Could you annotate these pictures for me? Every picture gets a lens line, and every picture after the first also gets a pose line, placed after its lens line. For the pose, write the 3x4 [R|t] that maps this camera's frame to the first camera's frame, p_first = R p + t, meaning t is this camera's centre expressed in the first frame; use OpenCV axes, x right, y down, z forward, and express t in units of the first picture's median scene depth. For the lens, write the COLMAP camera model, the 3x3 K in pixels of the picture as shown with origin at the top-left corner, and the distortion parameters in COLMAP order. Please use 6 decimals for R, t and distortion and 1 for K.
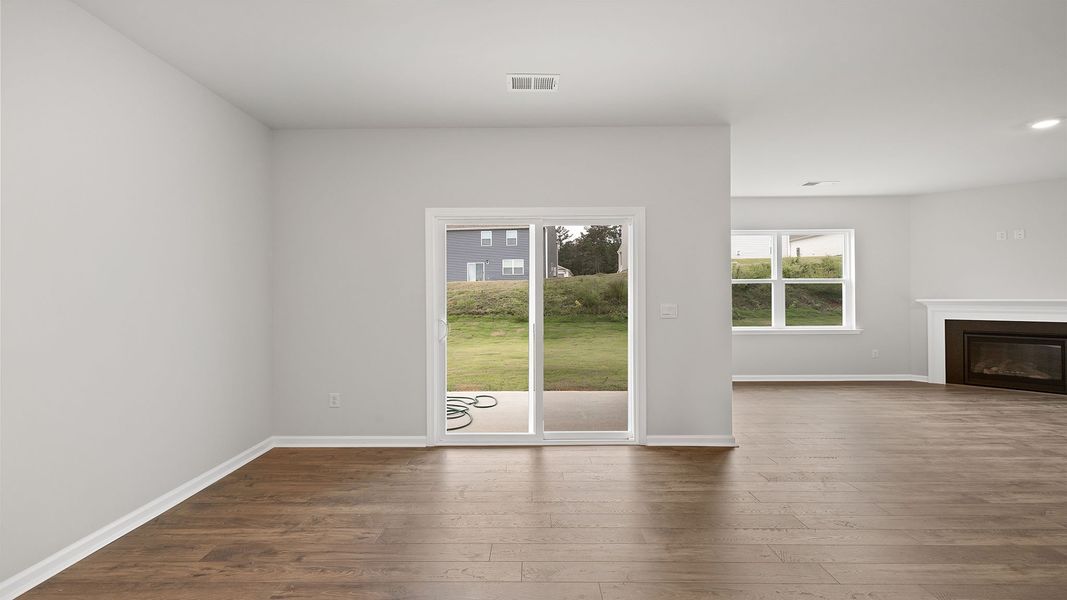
lens RADIAL K [[448.3, 0, 529.9], [0, 448.3, 293.5], [0, 0, 1]] dist [0.001389, 0.000378]
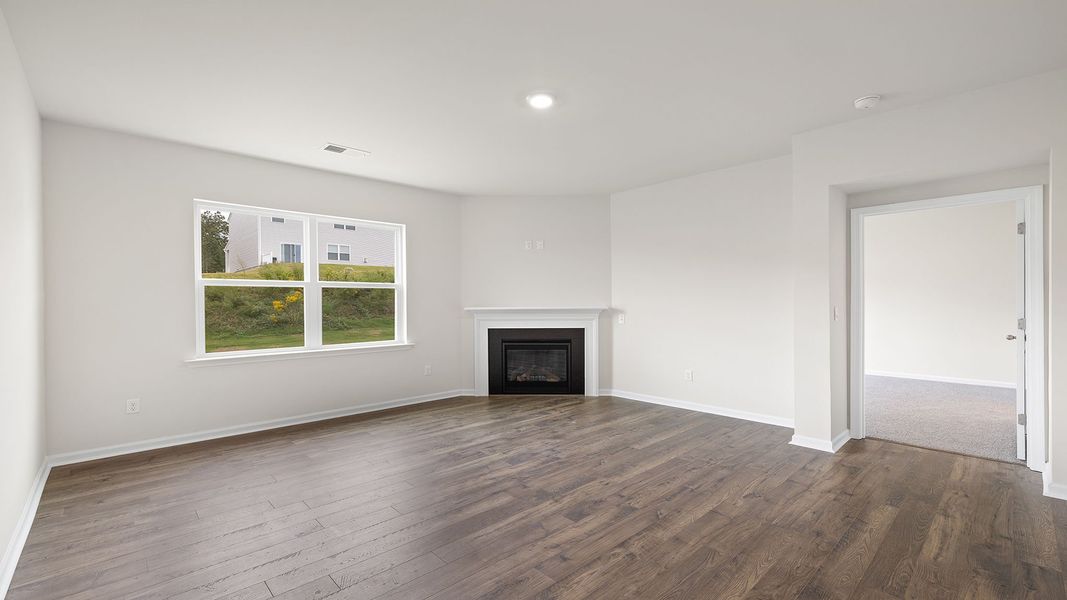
lens RADIAL K [[454.6, 0, 527.7], [0, 454.6, 303.5], [0, 0, 1]] dist [0.000837, 0.000190]
pose [[0.729324, -0.001117, 0.684168, 0.336632], [-0.001808, 0.999992, 0.003560, 0.000426], [-0.684166, -0.003833, 0.729316, 0.244168]]
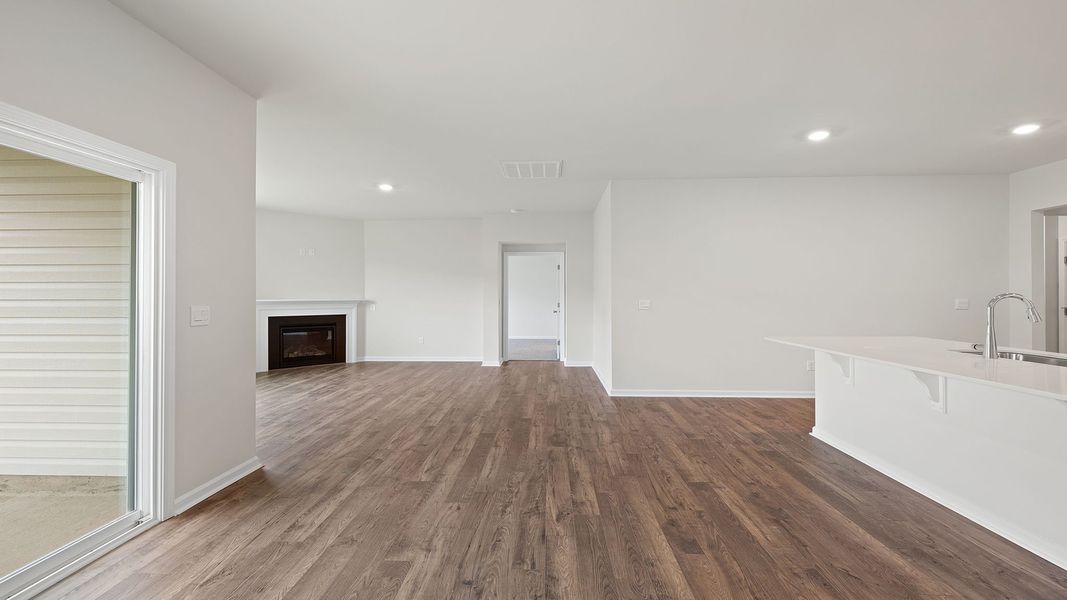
lens RADIAL K [[448.3, 0, 529.9], [0, 448.3, 293.5], [0, 0, 1]] dist [0.001389, 0.000378]
pose [[0.040933, 0.009857, 0.999113, -0.247209], [-0.005586, 0.999938, -0.009636, 0.004129], [-0.999146, -0.005187, 0.040985, 0.269520]]
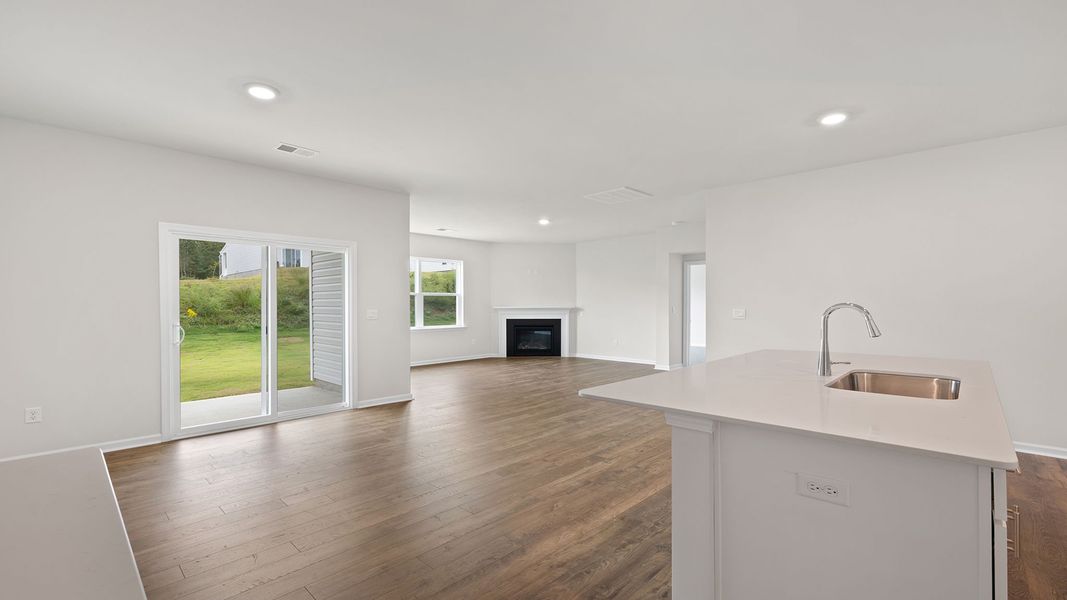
lens RADIAL K [[454.6, 0, 527.7], [0, 454.6, 303.5], [0, 0, 1]] dist [0.000837, 0.000190]
pose [[0.693457, 0.004695, 0.720483, -0.256758], [-0.006910, 0.999976, 0.000135, -0.000539], [-0.720465, -0.005072, 0.693473, -0.247977]]
